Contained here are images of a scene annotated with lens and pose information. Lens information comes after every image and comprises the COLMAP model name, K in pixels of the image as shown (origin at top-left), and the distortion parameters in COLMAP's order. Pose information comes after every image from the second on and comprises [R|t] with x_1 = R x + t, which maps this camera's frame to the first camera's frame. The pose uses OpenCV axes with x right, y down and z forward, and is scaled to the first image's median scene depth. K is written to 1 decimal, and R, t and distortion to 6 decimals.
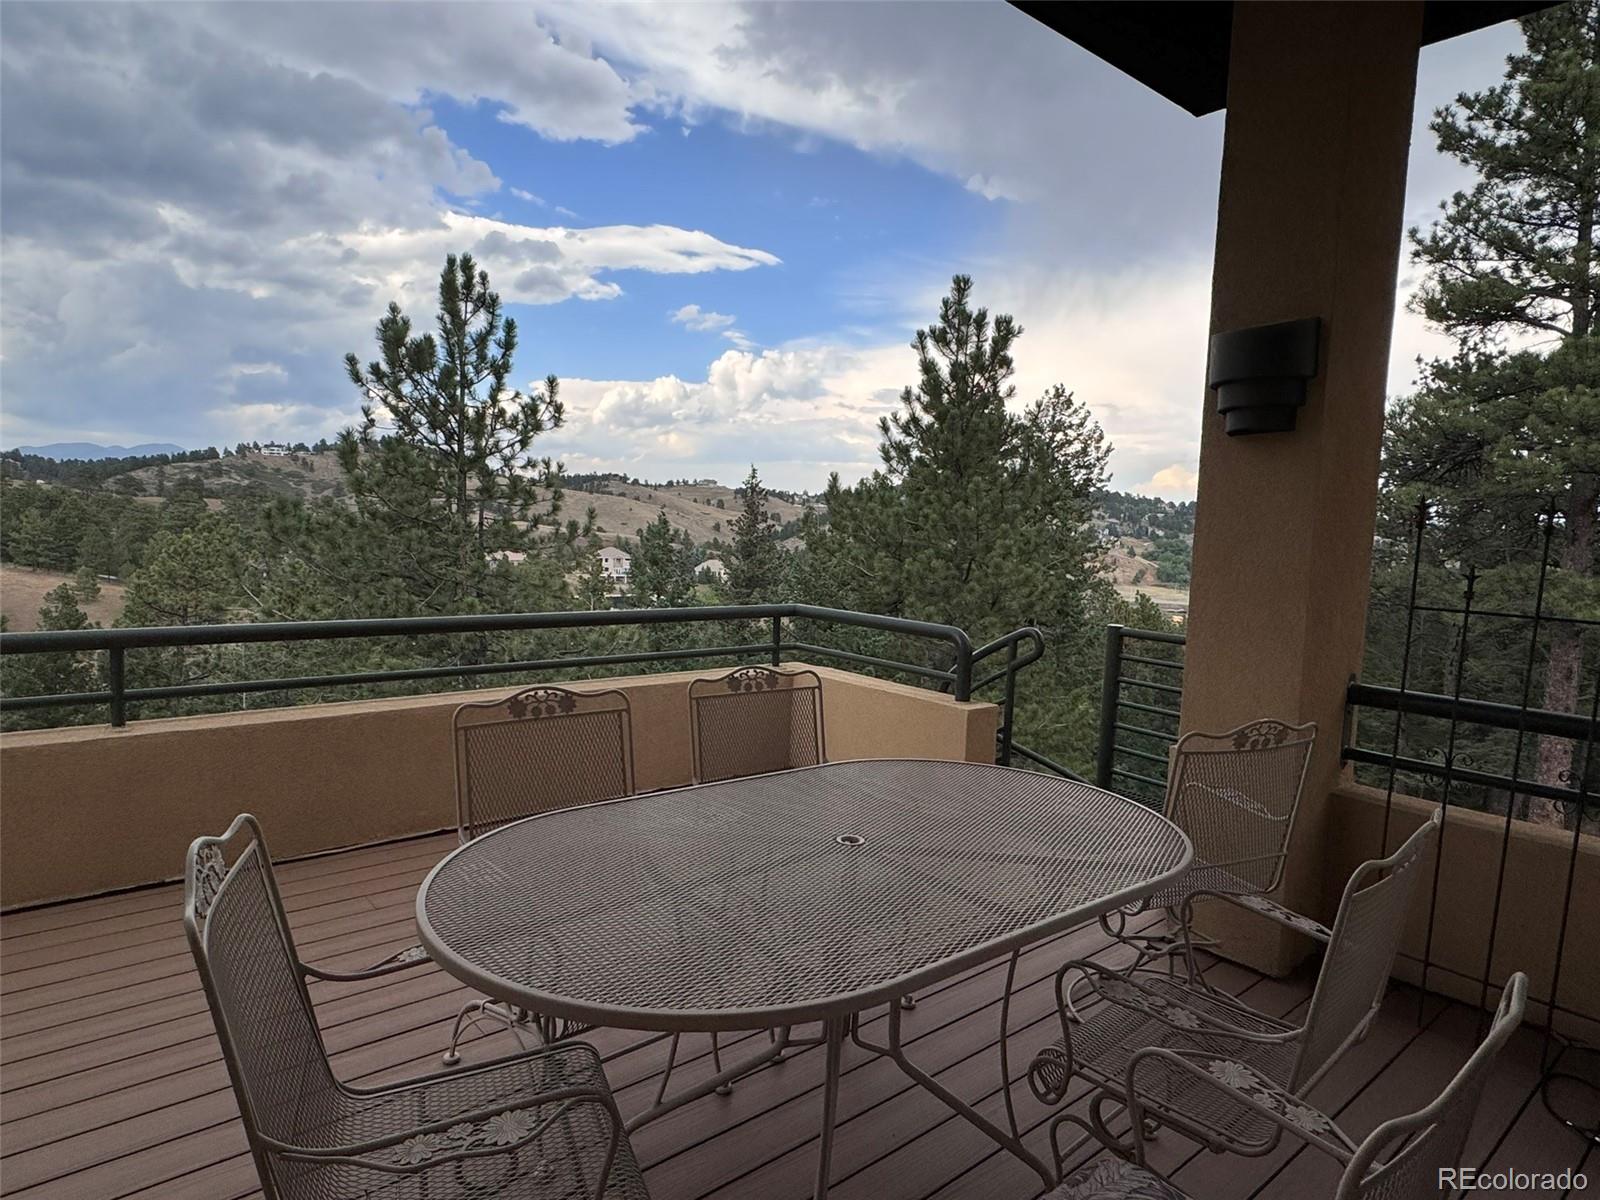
lens RADIAL K [[937.7, 0, 800.0], [0, 937.7, 600.0], [0, 0, 1]] dist [-0.001474, -0.001372]
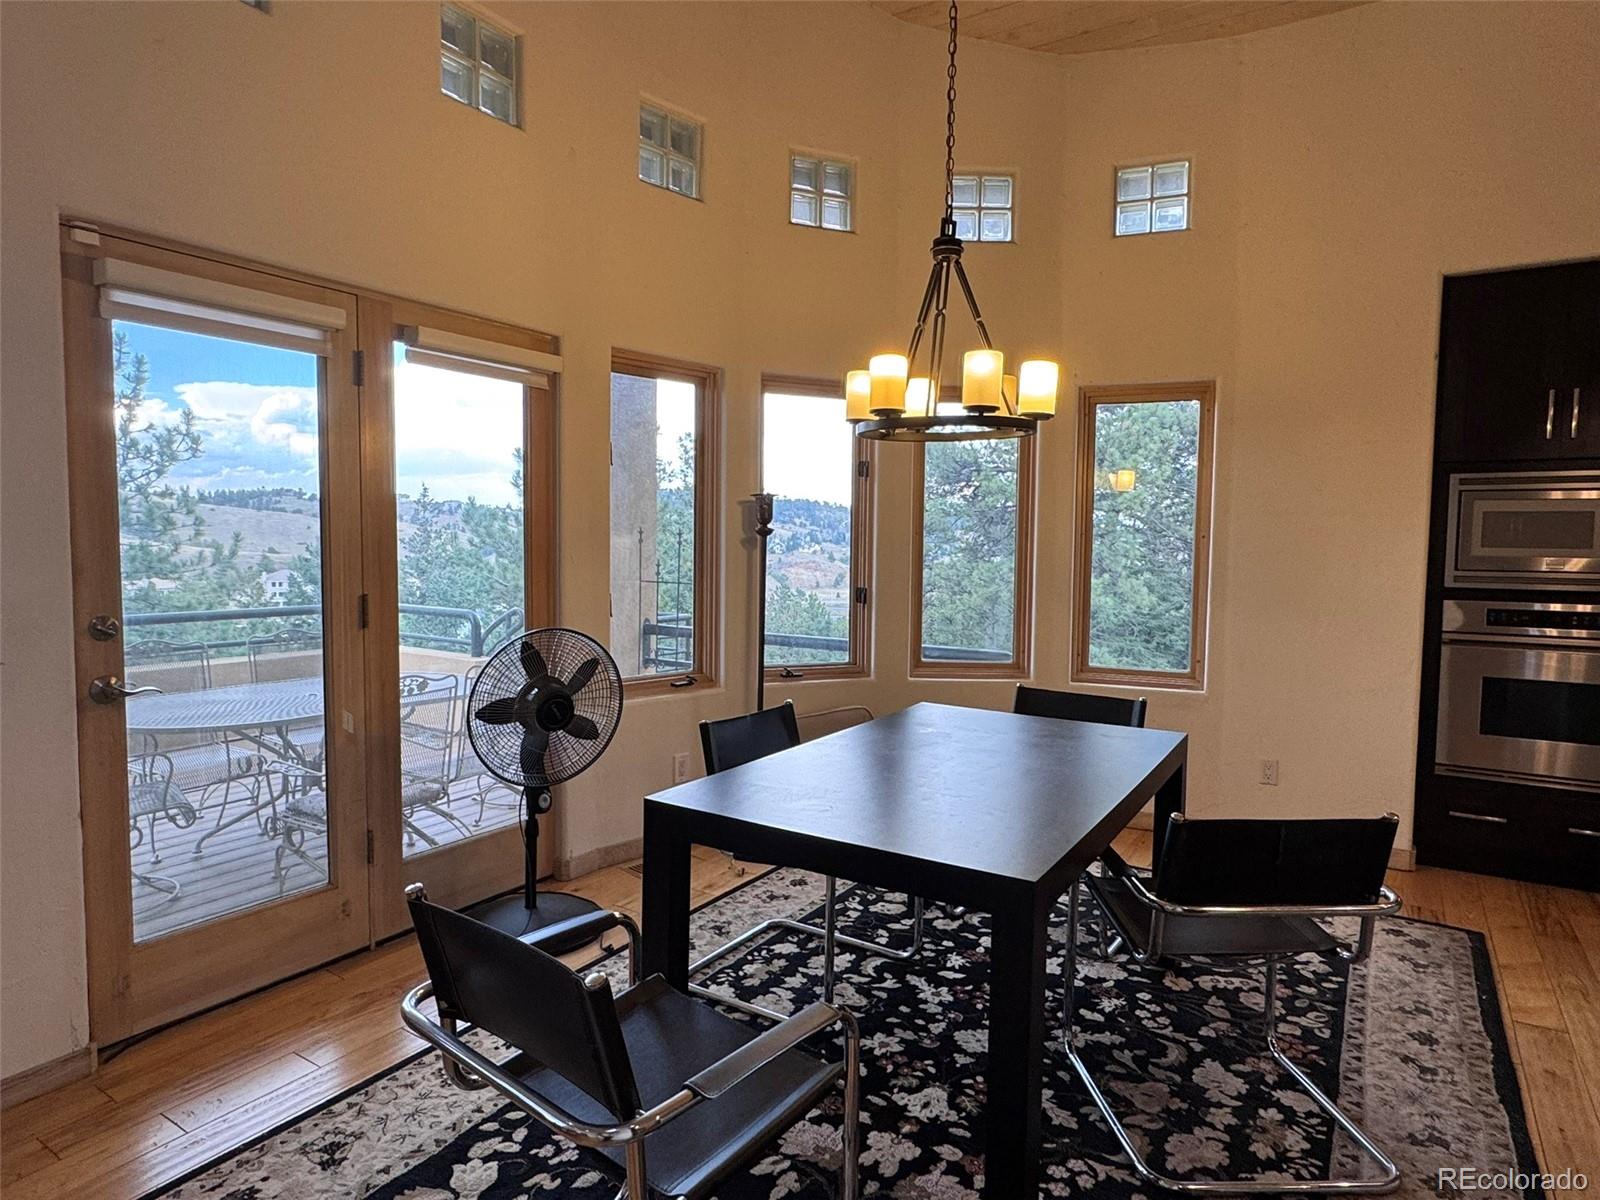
lens RADIAL K [[937.7, 0, 800.0], [0, 937.7, 600.0], [0, 0, 1]] dist [-0.001474, -0.001372]
pose [[0.954501, -0.044610, 0.294853, 0.073109], [0.048046, 0.998835, -0.004415, 0.014552], [-0.294313, 0.018381, 0.955532, -0.208051]]
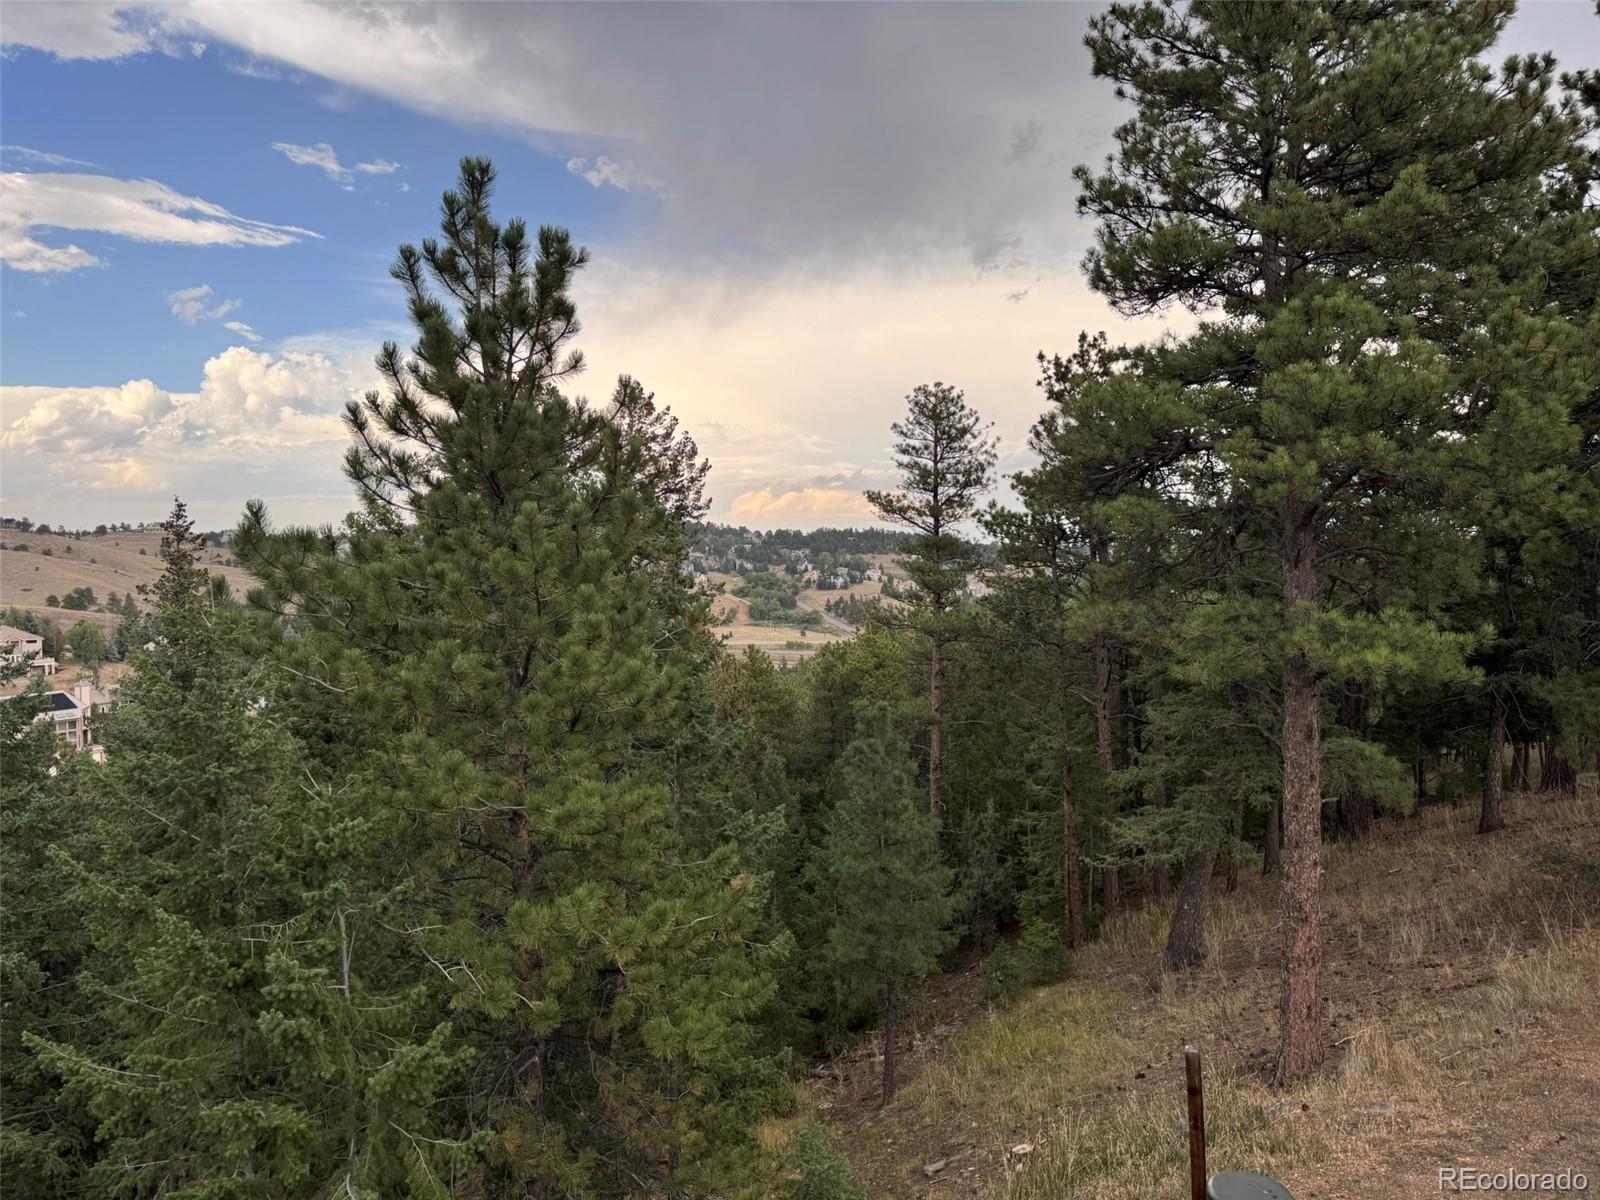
lens RADIAL K [[1108.0, 0, 800.0], [0, 1108.0, 600.0], [0, 0, 1]] dist [0.156847, -0.309620]
pose [[0.914203, -0.060828, 0.400664, 0.056705], [0.080218, 0.996271, -0.031783, -0.033827], [-0.397237, 0.061196, 0.915674, 0.282483]]
